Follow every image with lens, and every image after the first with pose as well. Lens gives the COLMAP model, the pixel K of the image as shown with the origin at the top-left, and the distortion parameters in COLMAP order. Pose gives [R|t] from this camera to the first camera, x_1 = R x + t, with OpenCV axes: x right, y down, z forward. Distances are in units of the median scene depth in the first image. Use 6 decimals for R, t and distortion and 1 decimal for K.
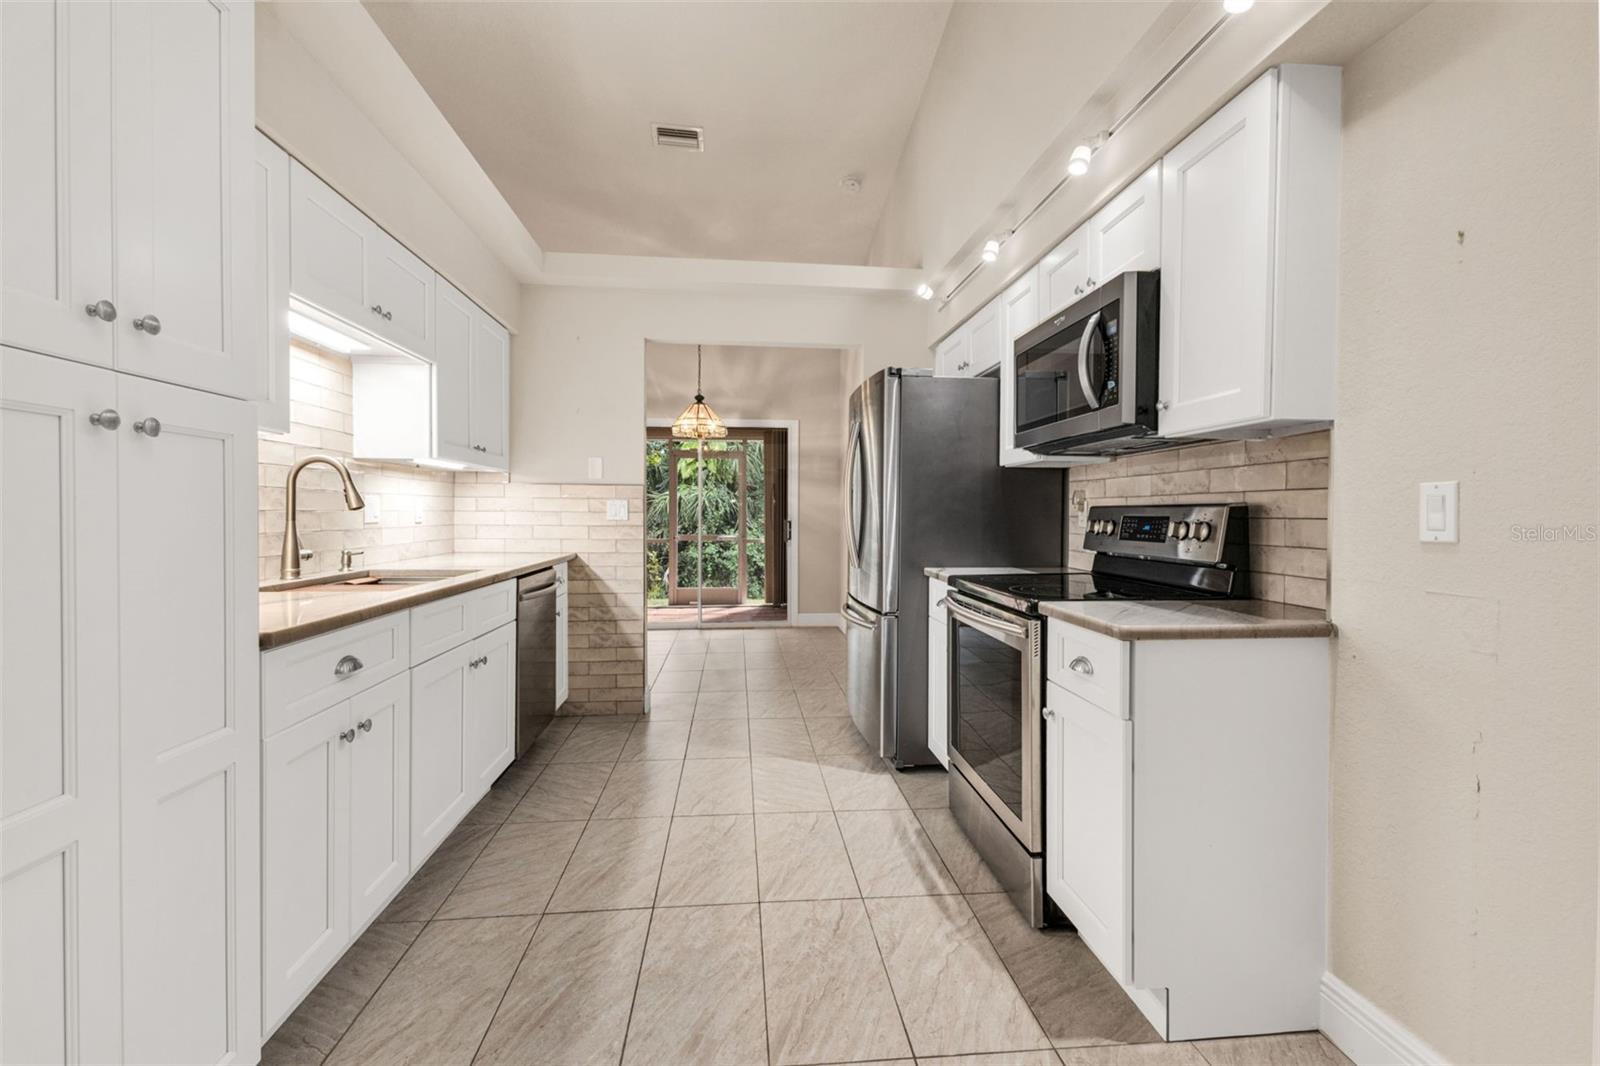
lens RADIAL K [[696.4, 0, 804.5], [0, 696.4, 527.1], [0, 0, 1]] dist [0.007335, -0.000866]
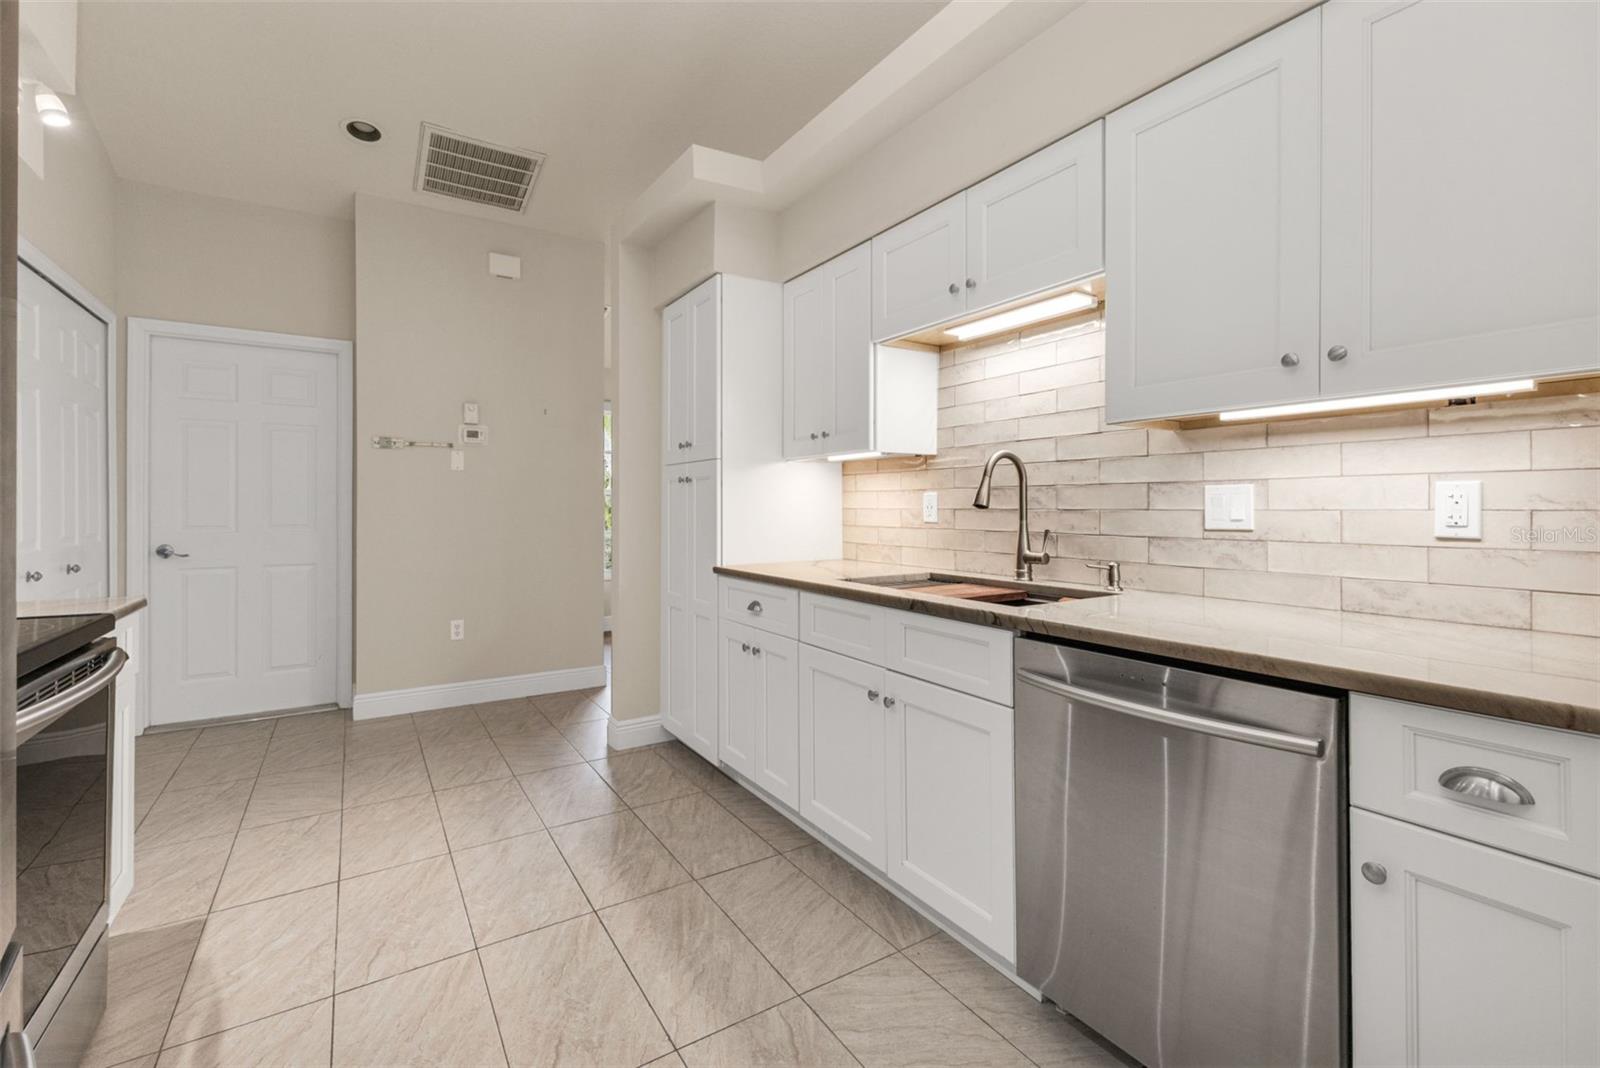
lens RADIAL K [[696.4, 0, 803.7], [0, 696.4, 506.3], [0, 0, 1]] dist [0.007335, -0.000866]
pose [[-0.890068, -0.004153, -0.455809, -0.023806], [-0.013466, 0.999762, 0.017186, -0.039594], [0.455629, 0.021435, -0.889911, 1.725466]]
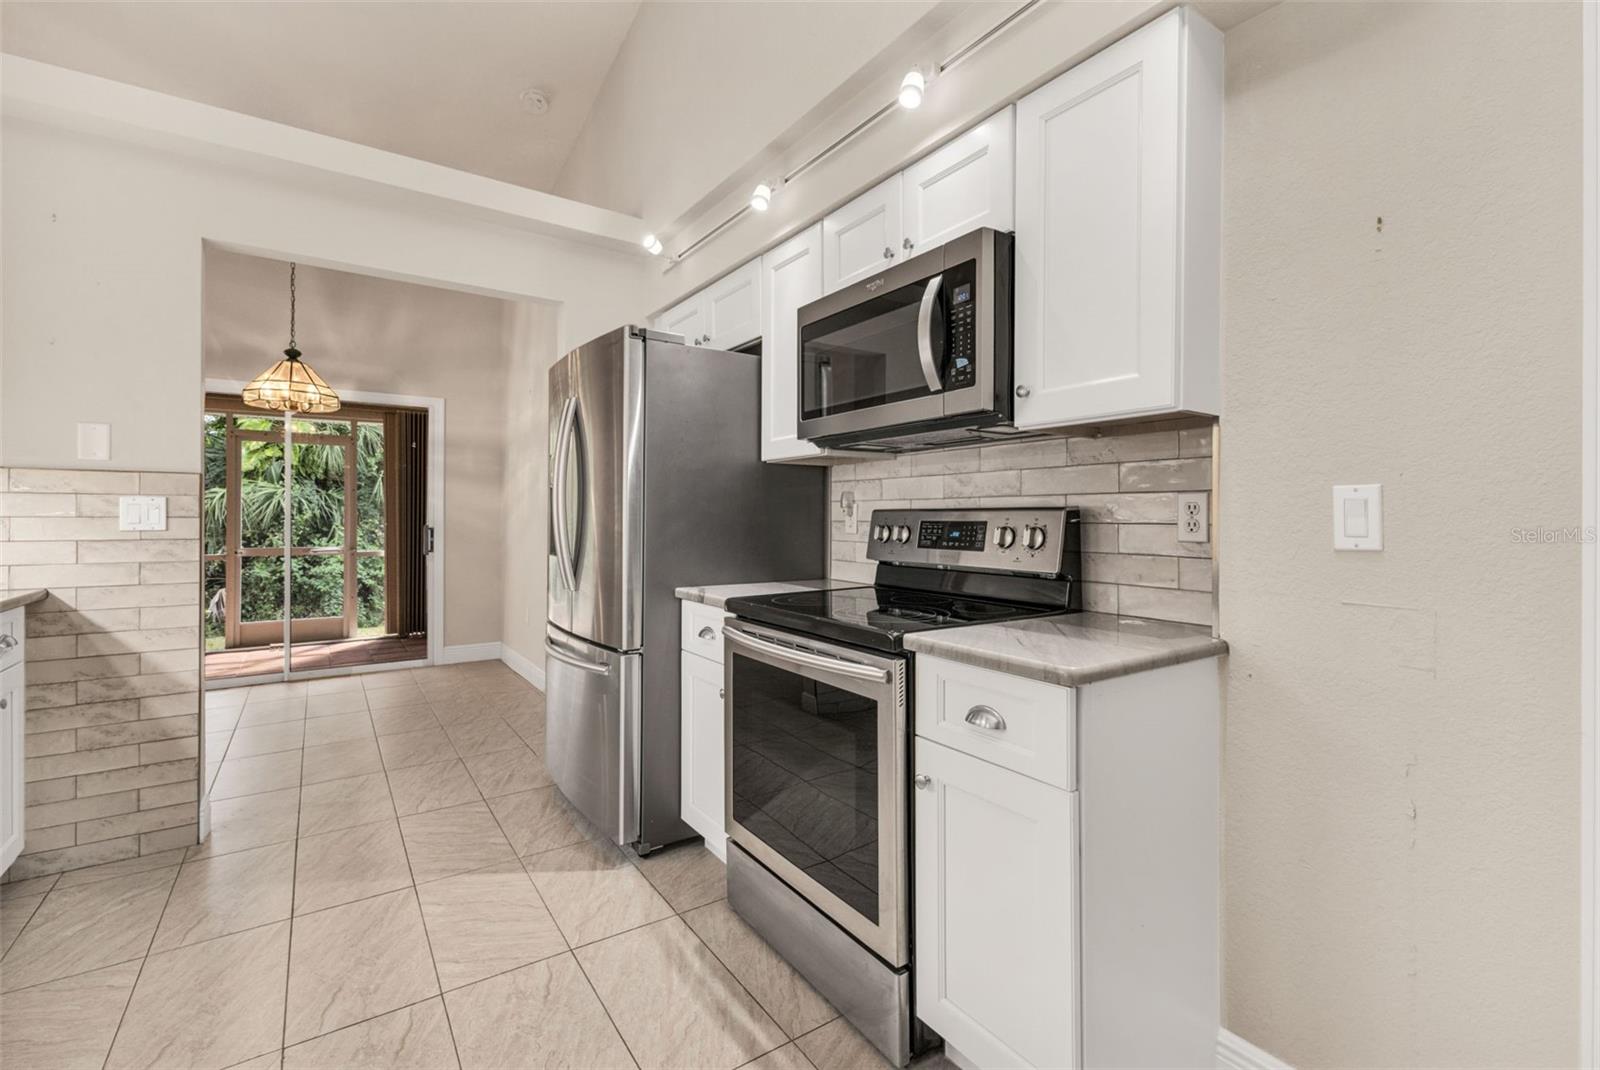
lens RADIAL K [[696.4, 0, 797.9], [0, 696.4, 518.1], [0, 0, 1]] dist [0.007335, -0.000866]
pose [[0.873562, -0.002646, 0.486706, -0.110247], [0.011041, 0.999836, -0.014382, -0.008724], [-0.486588, 0.017937, 0.873447, 0.315644]]
